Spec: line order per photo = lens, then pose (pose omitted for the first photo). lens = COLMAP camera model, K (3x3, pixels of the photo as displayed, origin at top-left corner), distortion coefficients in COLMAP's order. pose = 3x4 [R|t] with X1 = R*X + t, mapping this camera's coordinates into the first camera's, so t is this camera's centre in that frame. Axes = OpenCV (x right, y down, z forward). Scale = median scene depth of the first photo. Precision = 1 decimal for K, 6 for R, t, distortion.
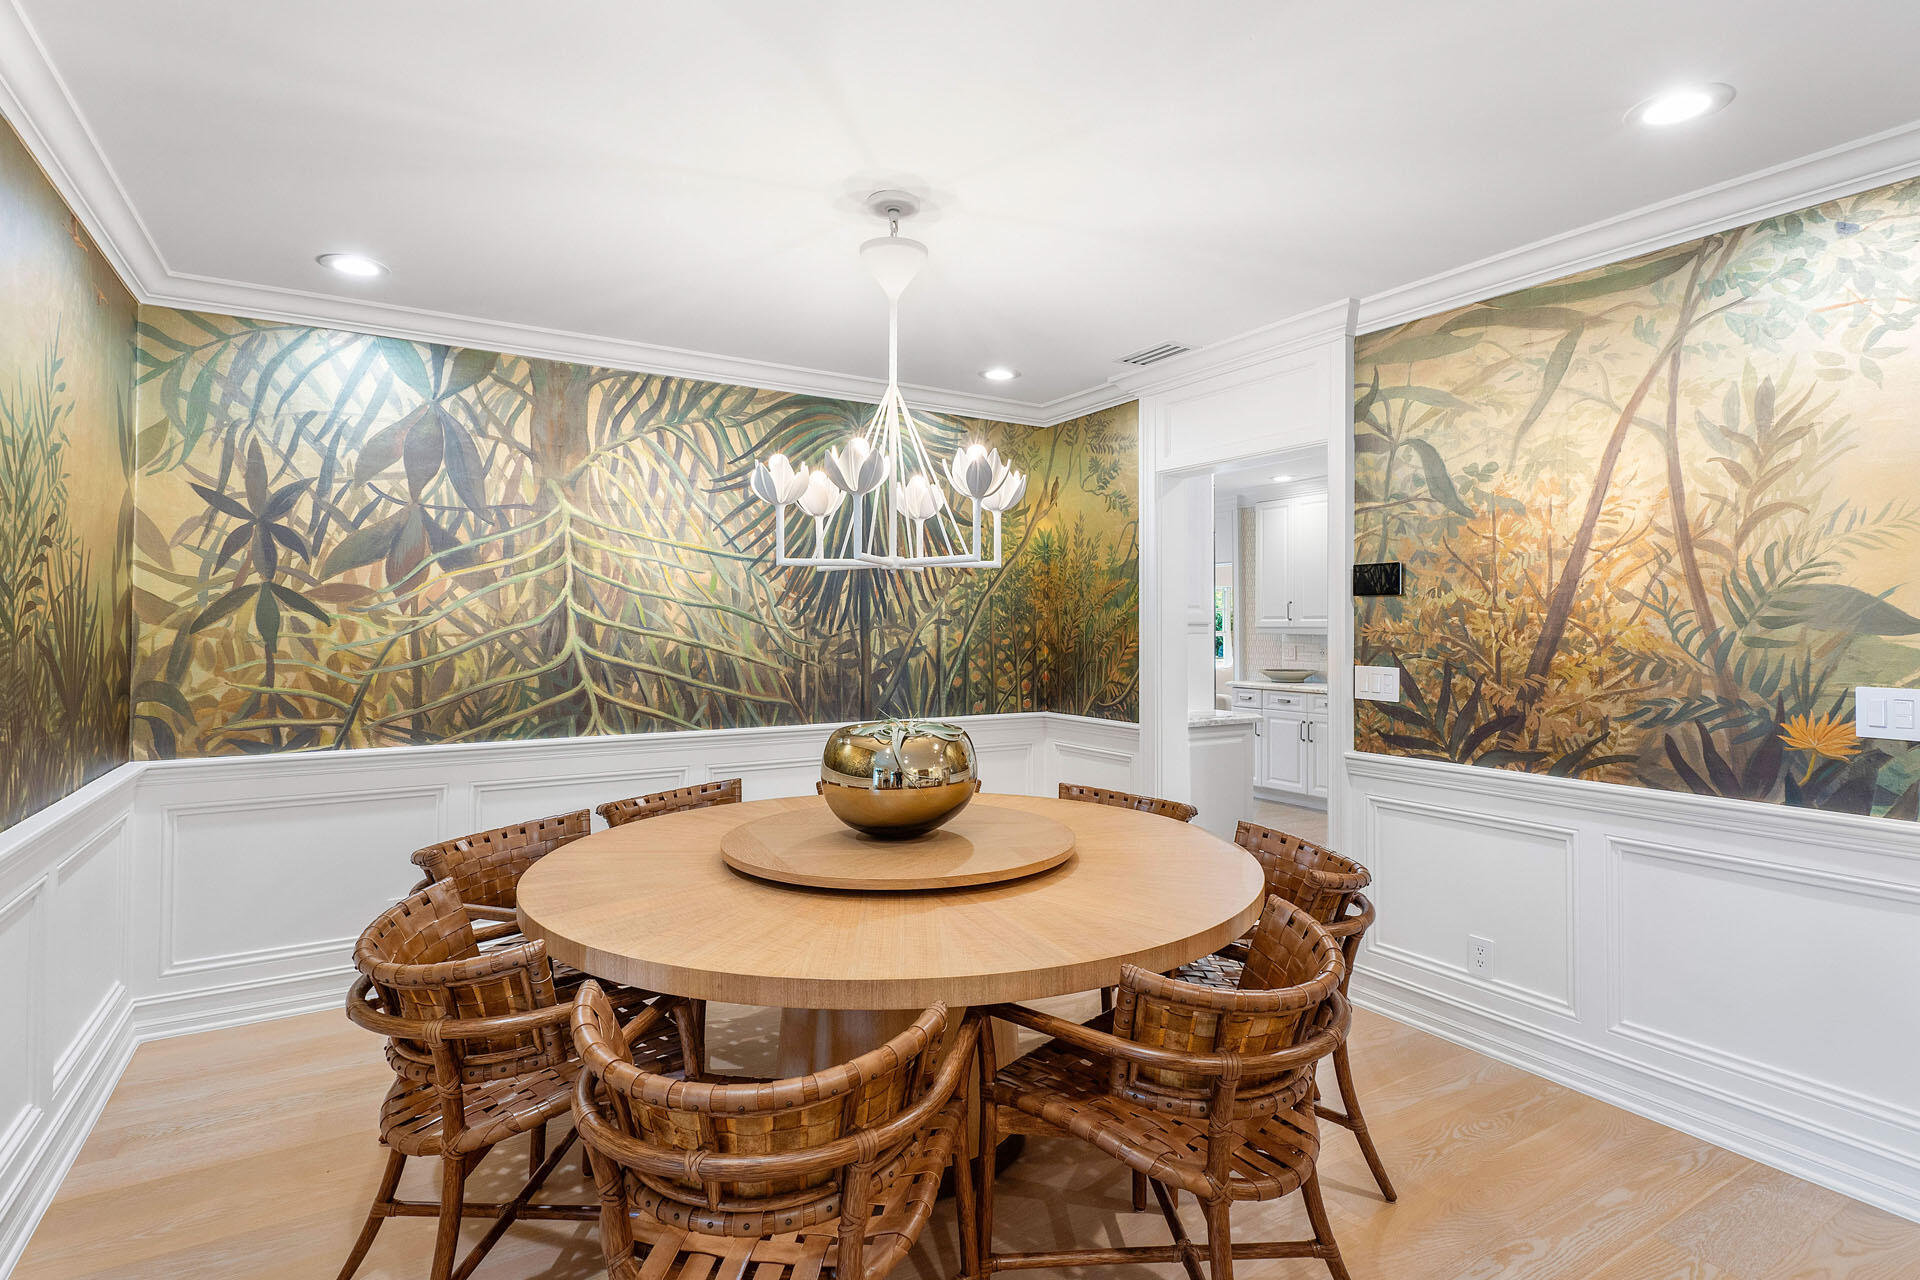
lens RADIAL K [[957.3, 0, 950.4], [0, 957.3, 607.1], [0, 0, 1]] dist [-0.002623, 0.001753]
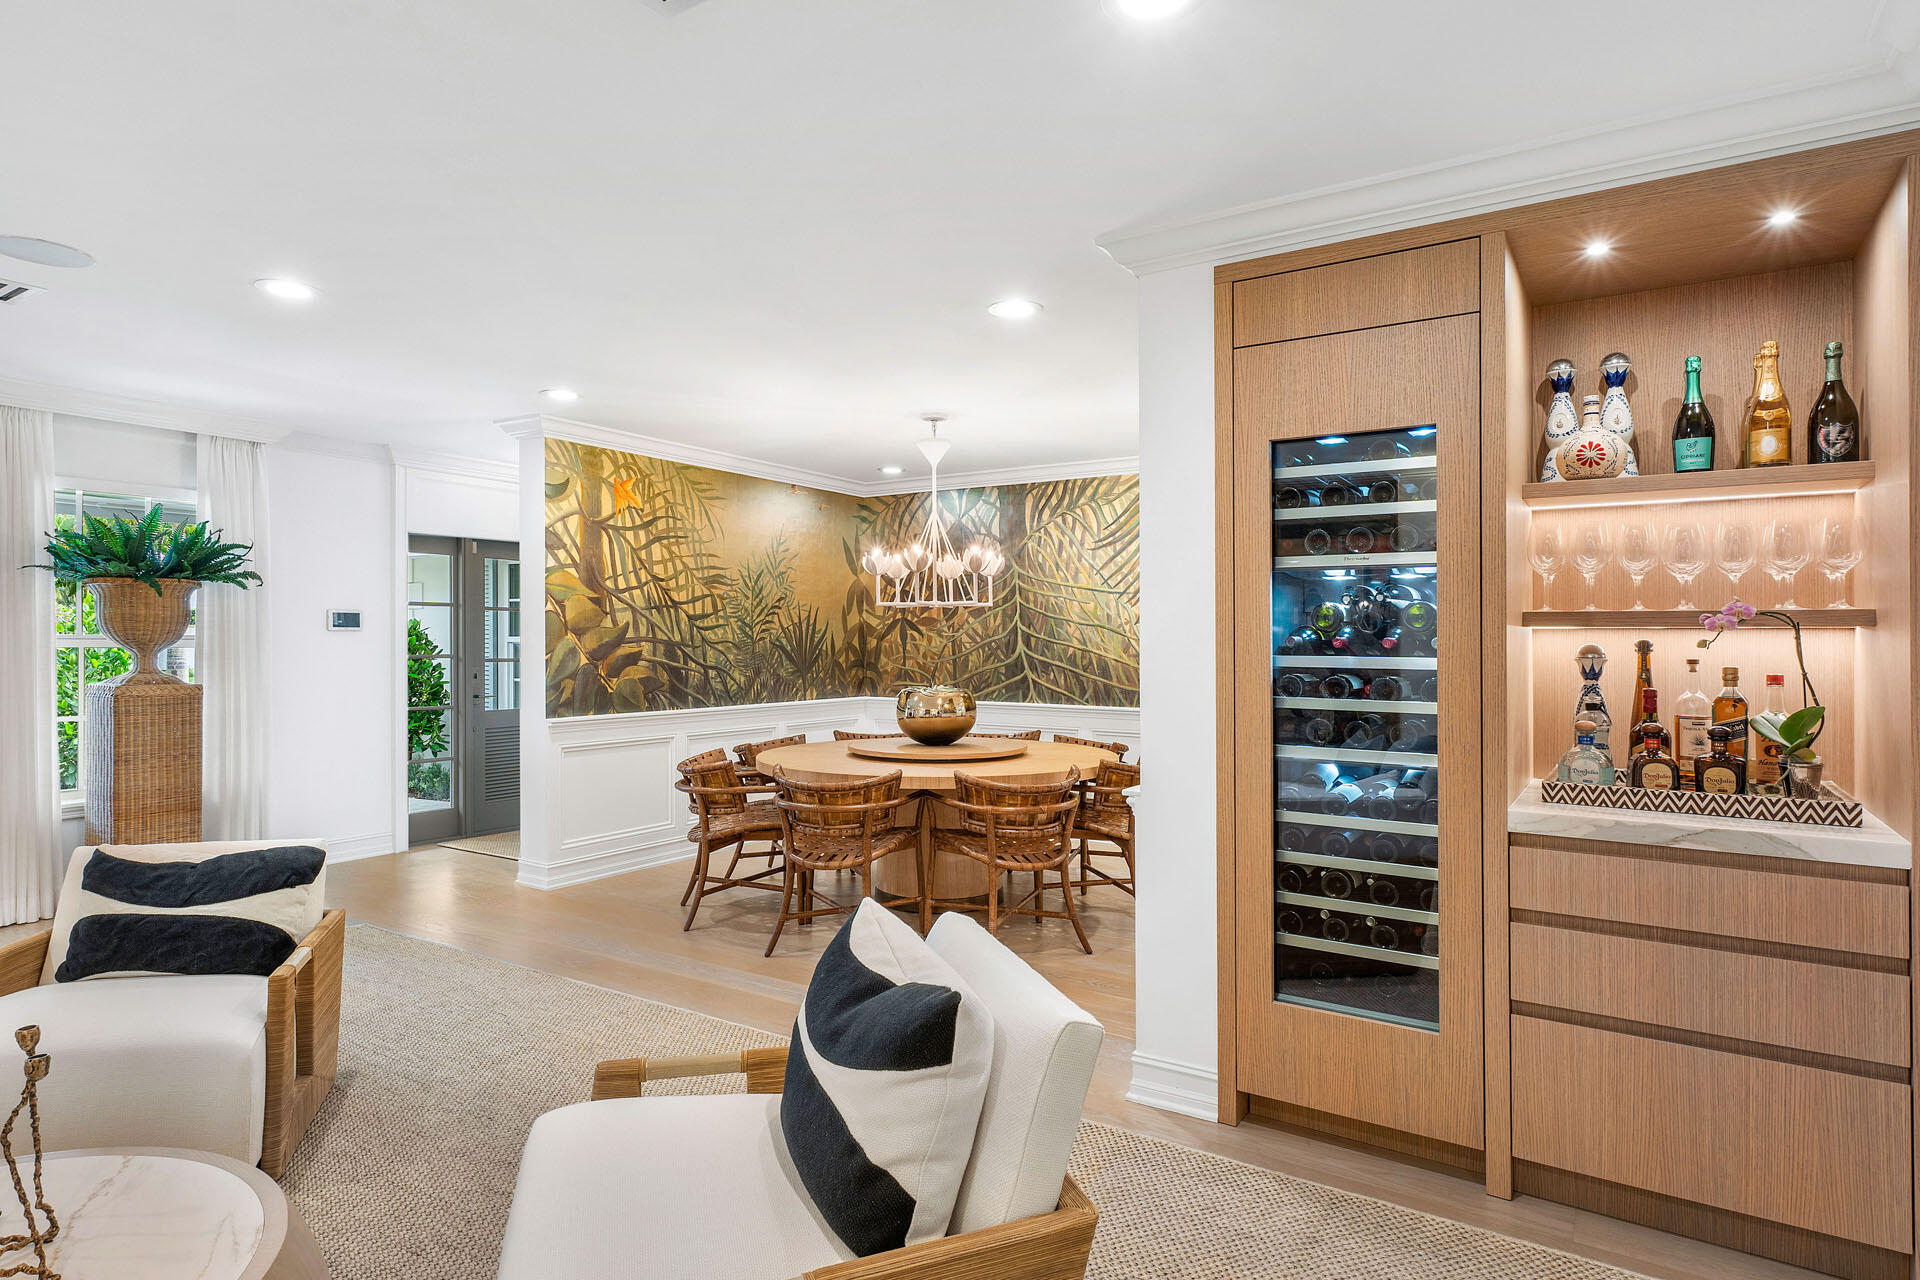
lens RADIAL K [[1033.1, 0, 983.0], [0, 1033.1, 646.8], [0, 0, 1]] dist [-0.005289, 0.002888]
pose [[0.446612, 0.006755, -0.894702, 1.247814], [0.016073, 0.999750, 0.015571, 0.005902], [0.894583, -0.021335, 0.446391, 0.116930]]
